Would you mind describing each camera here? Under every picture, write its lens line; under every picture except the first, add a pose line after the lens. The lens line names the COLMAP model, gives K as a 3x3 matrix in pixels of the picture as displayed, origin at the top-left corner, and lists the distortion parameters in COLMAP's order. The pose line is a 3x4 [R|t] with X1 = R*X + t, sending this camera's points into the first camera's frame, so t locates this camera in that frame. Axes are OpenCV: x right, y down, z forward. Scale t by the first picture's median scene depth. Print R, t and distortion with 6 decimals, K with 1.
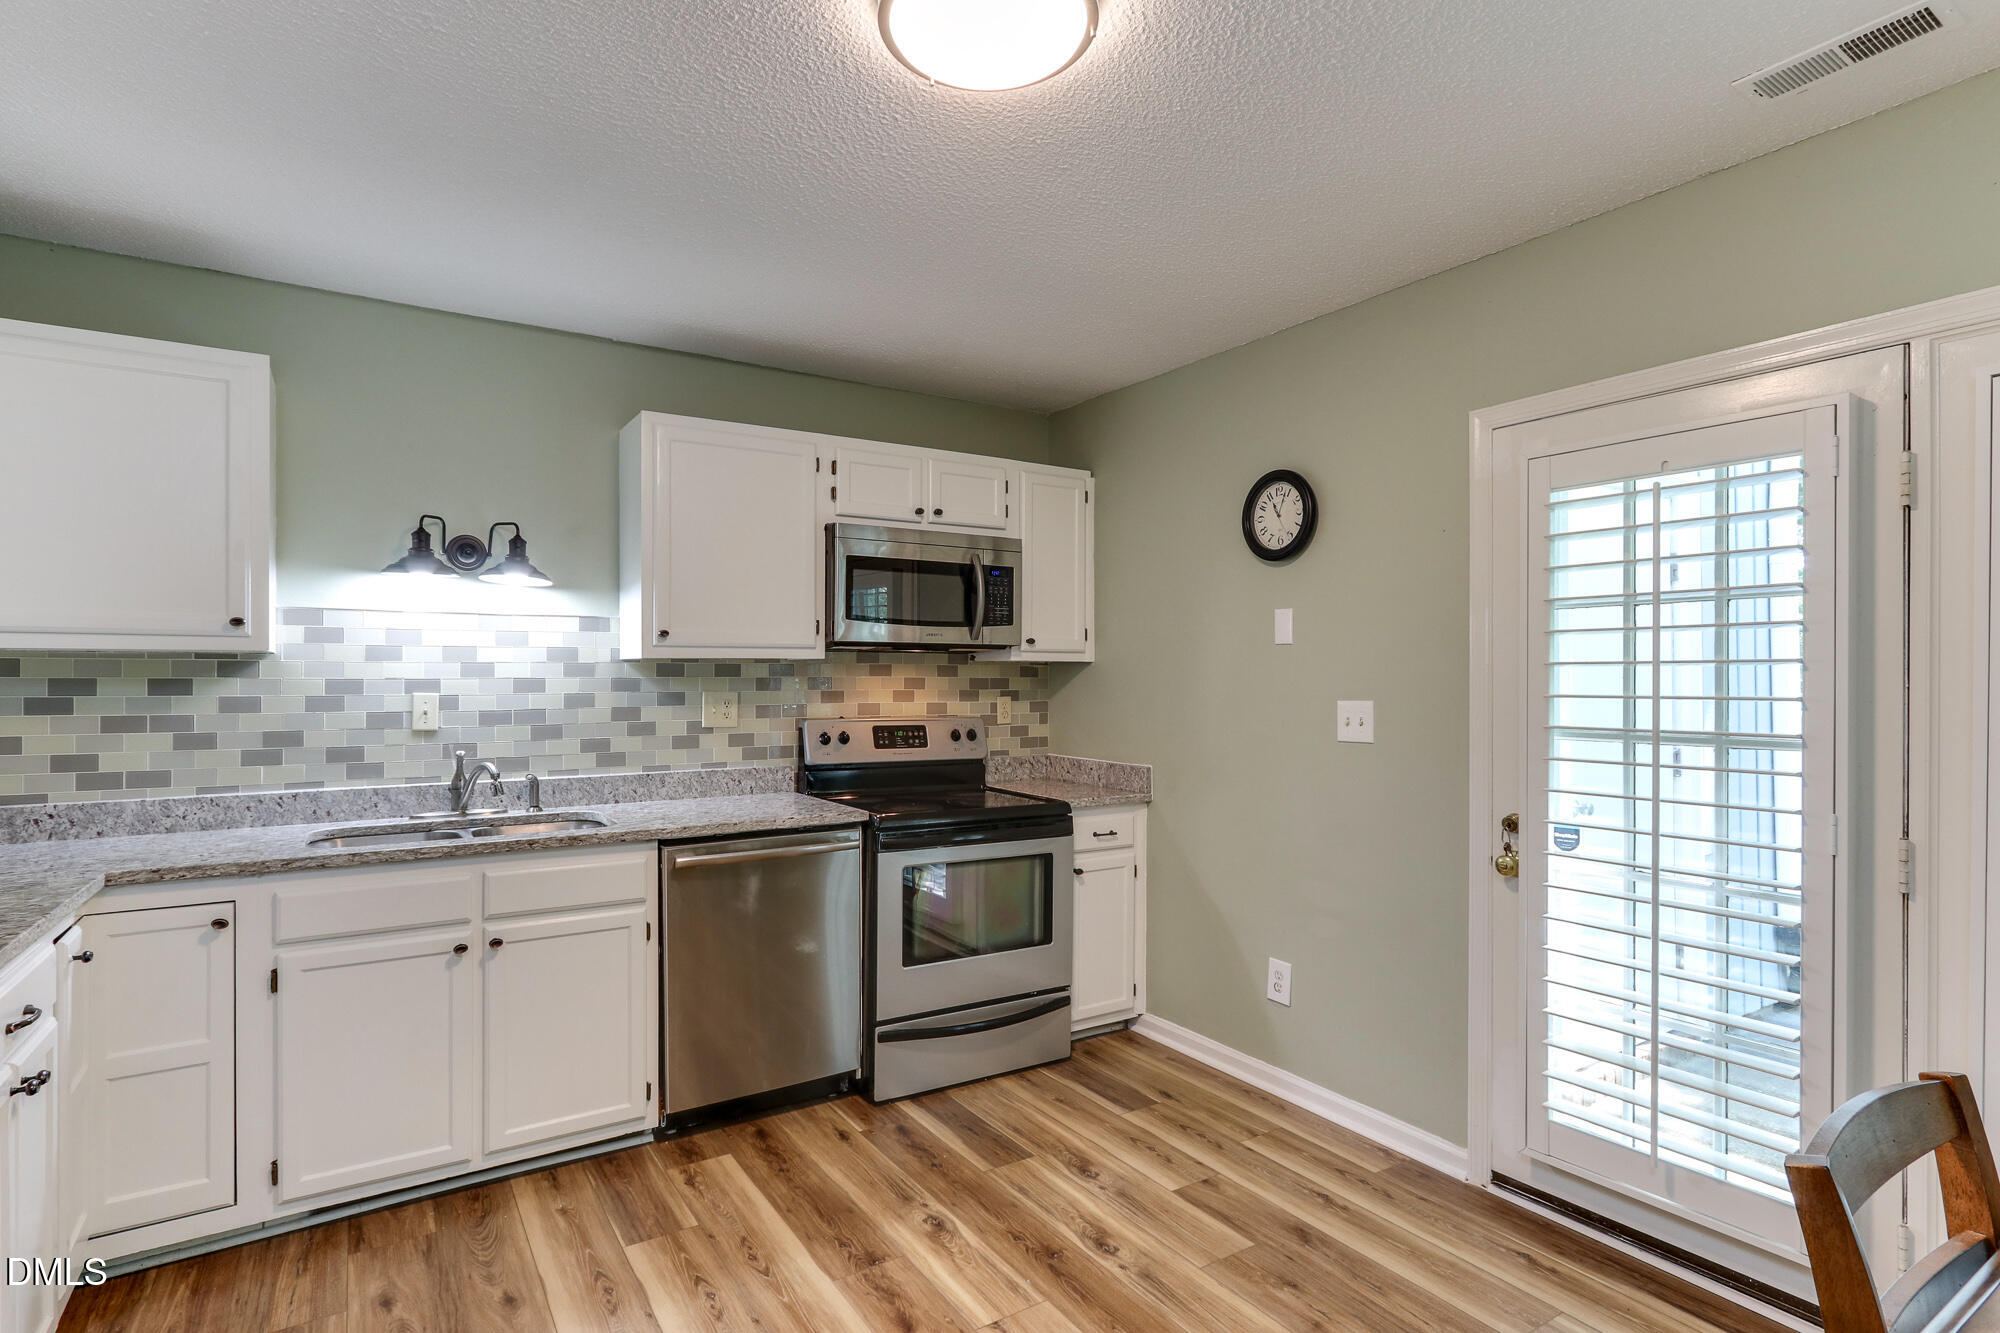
lens RADIAL K [[987.1, 0, 986.9], [0, 987.1, 673.6], [0, 0, 1]] dist [-0.007053, 0.002349]
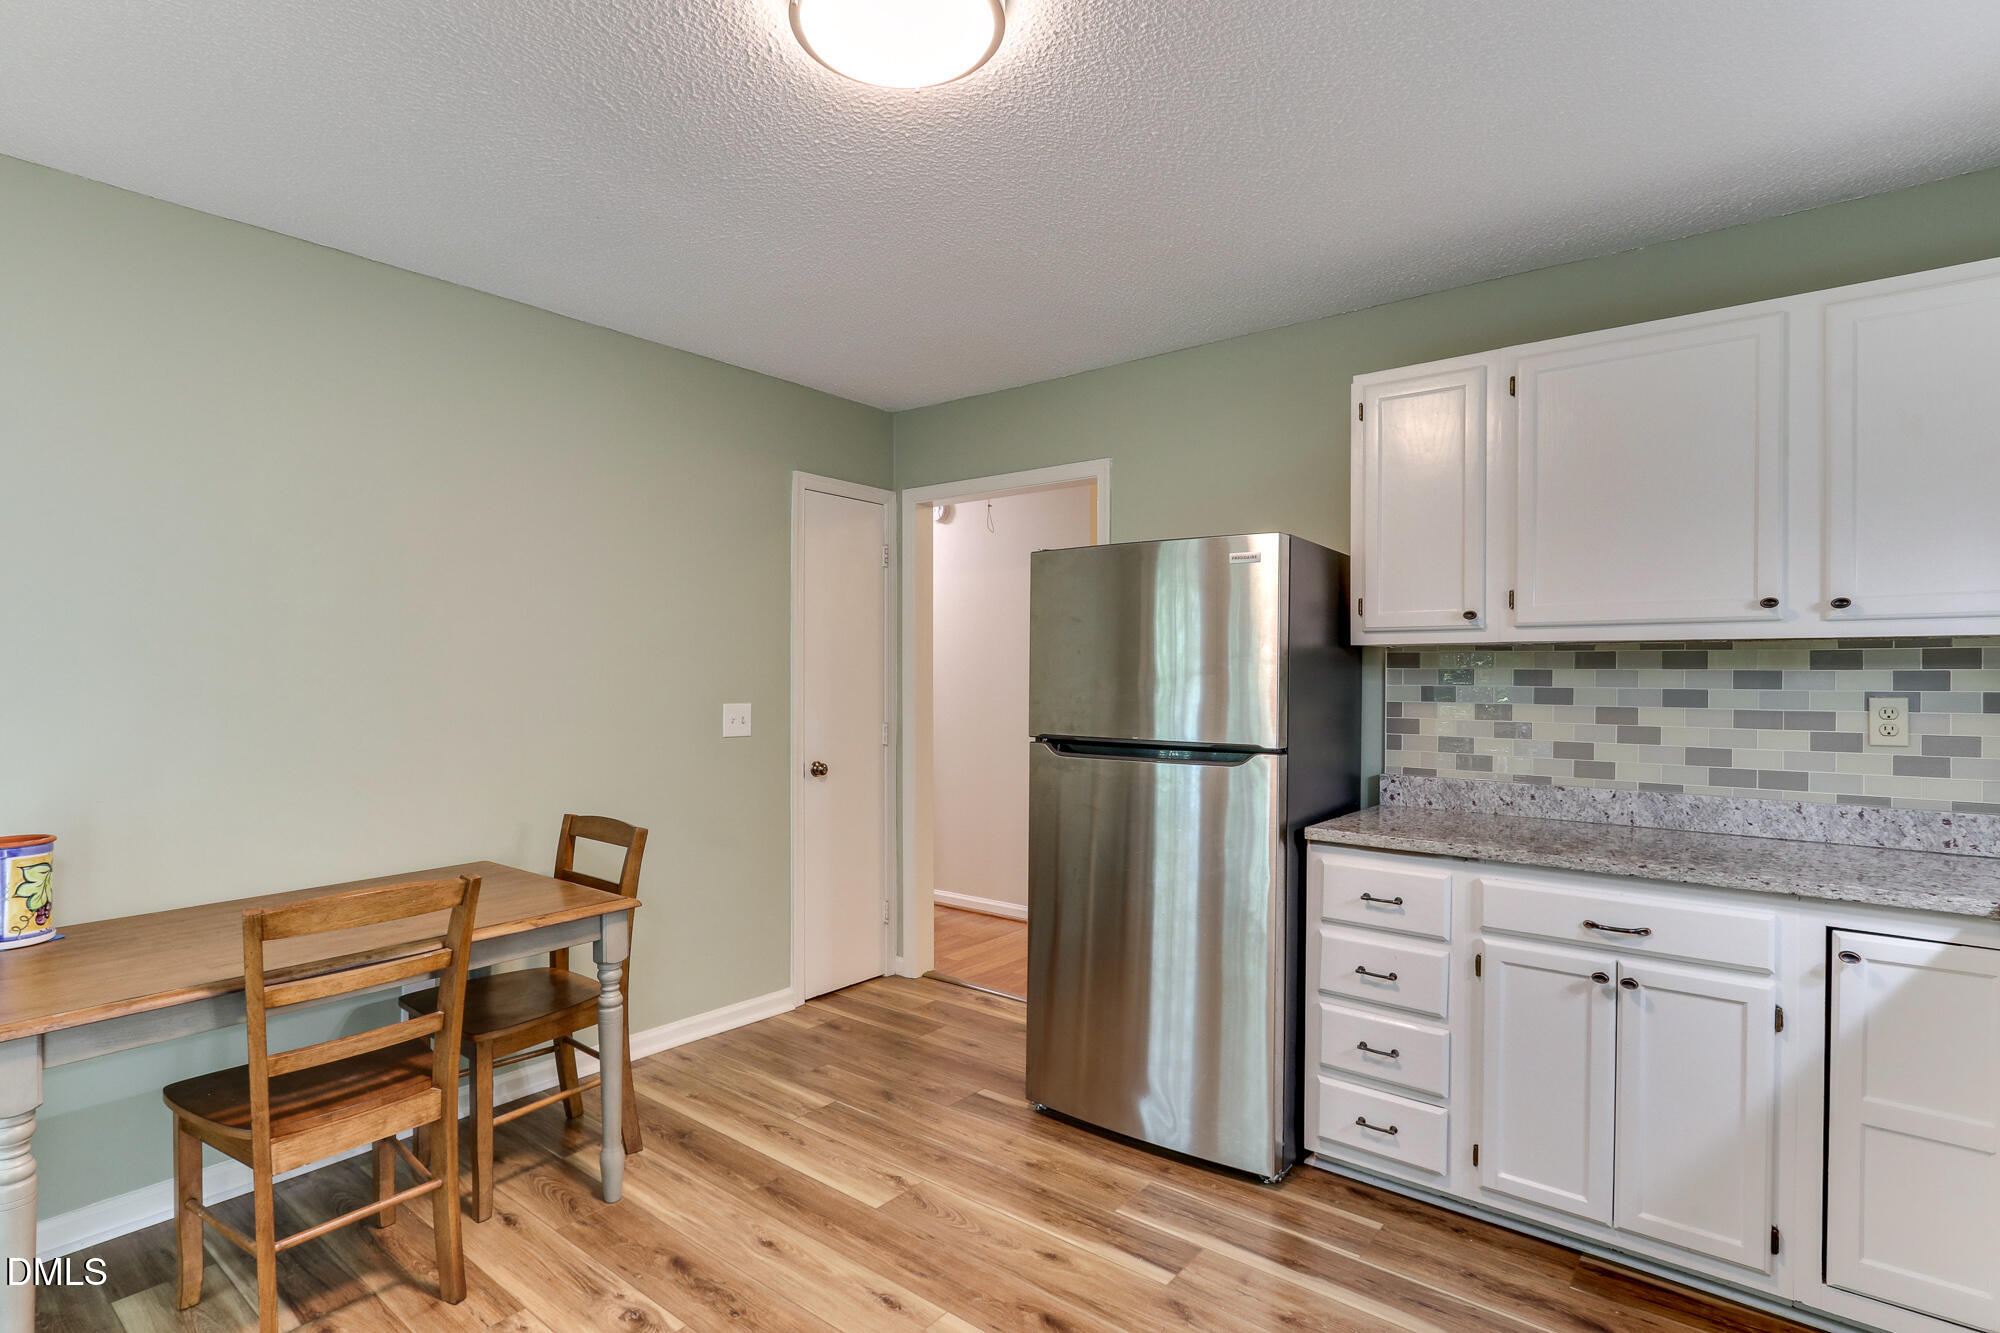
lens RADIAL K [[987.1, 0, 998.6], [0, 987.1, 674.9], [0, 0, 1]] dist [-0.007053, 0.002349]
pose [[-0.940409, -0.002120, -0.340039, 0.088418], [-0.000425, 0.999987, -0.005059, 0.011177], [0.340046, -0.004613, -0.940398, 1.097423]]
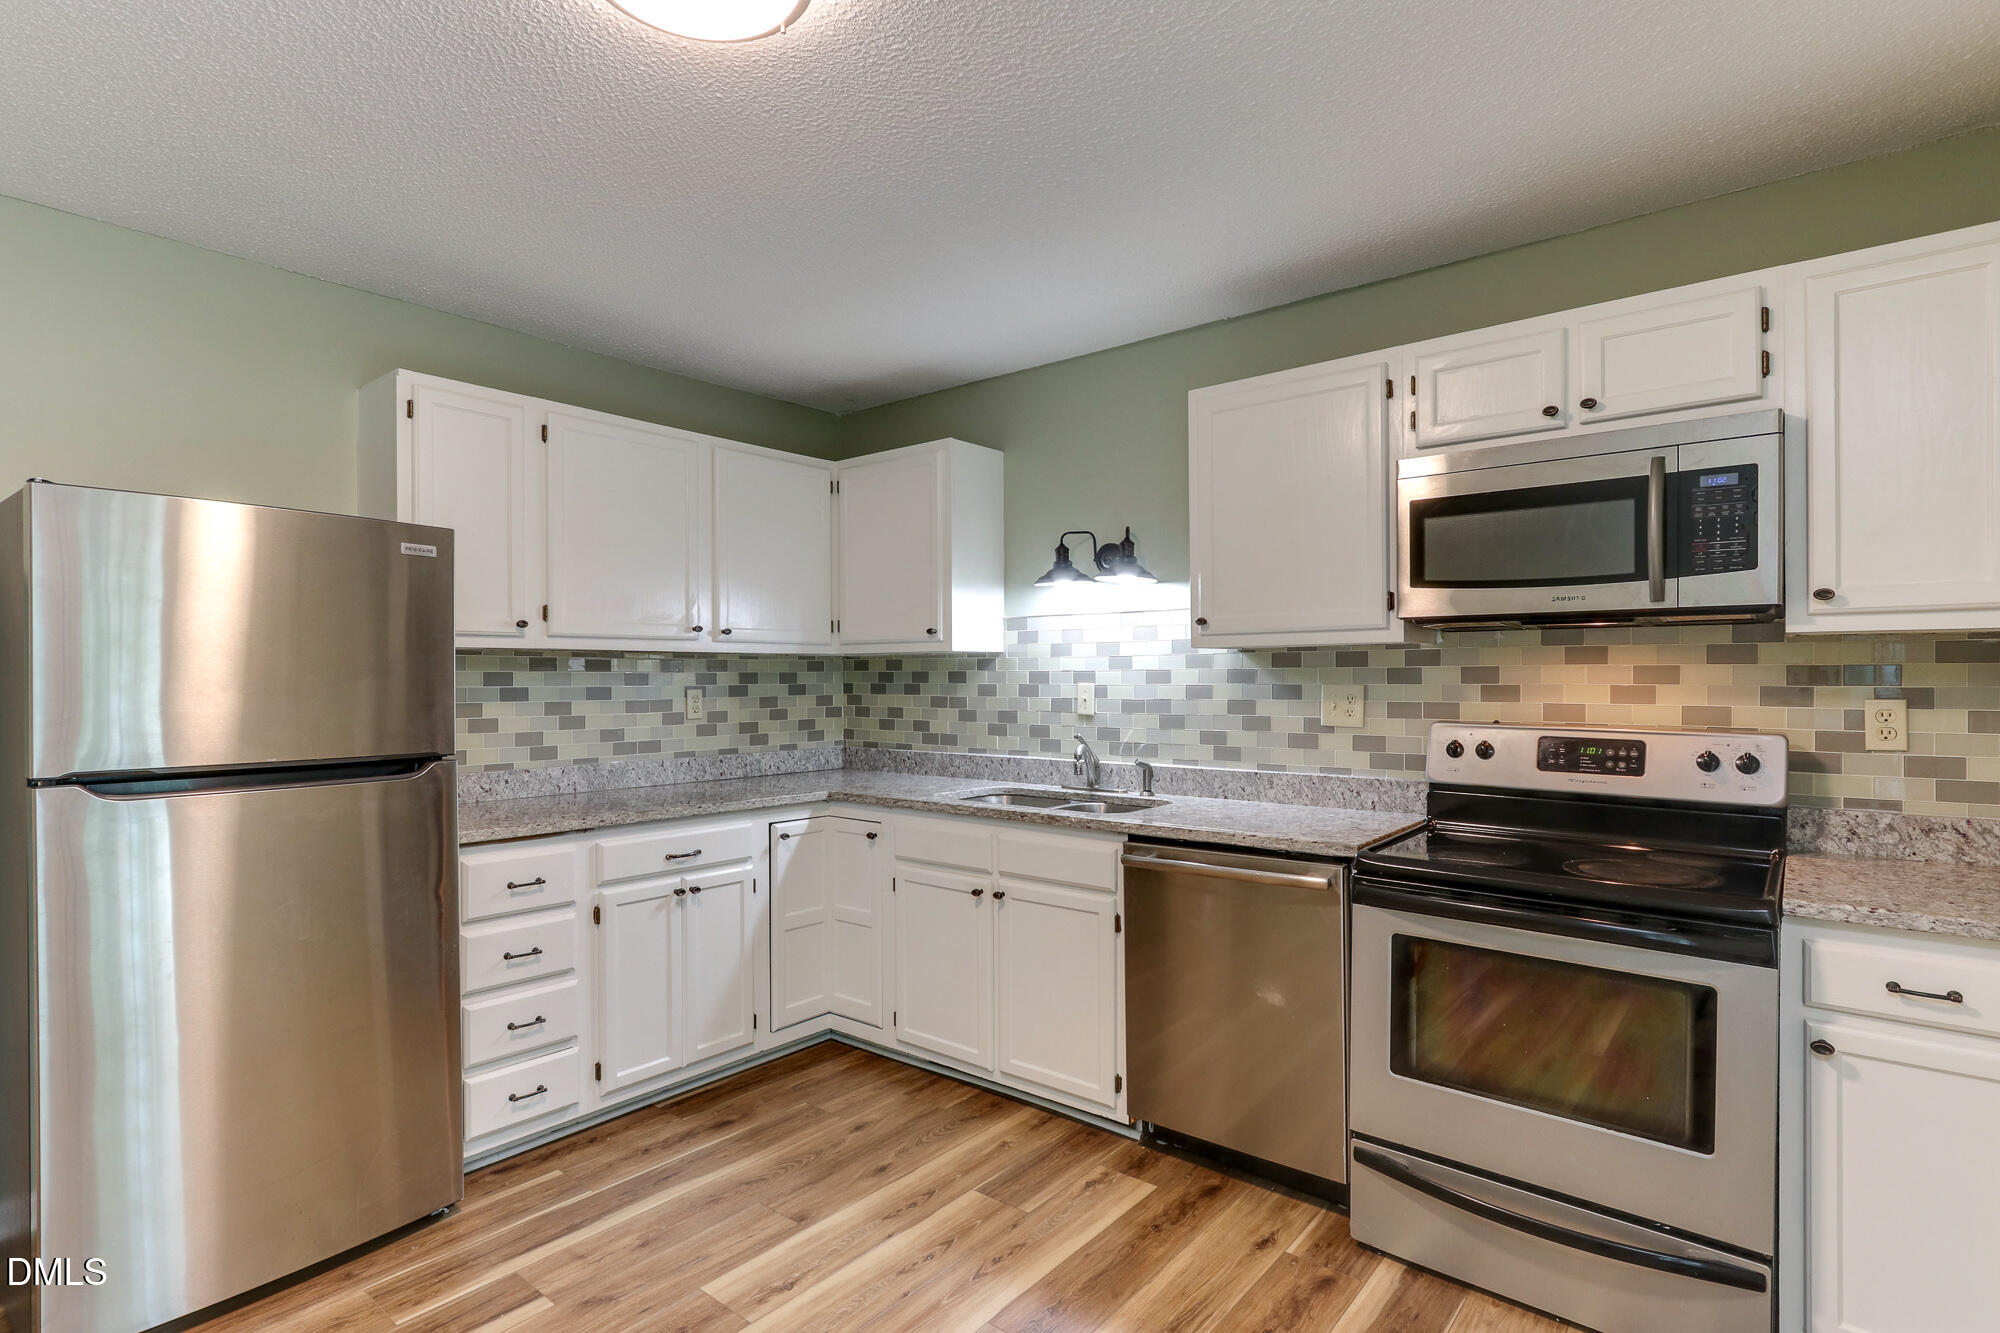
lens RADIAL K [[987.1, 0, 944.8], [0, 987.1, 673.0], [0, 0, 1]] dist [-0.007053, 0.002349]
pose [[0.299072, -0.002522, -0.954227, 0.501954], [0.008816, 0.999961, 0.000120, 0.006054], [0.954190, -0.008448, 0.299082, 0.486007]]
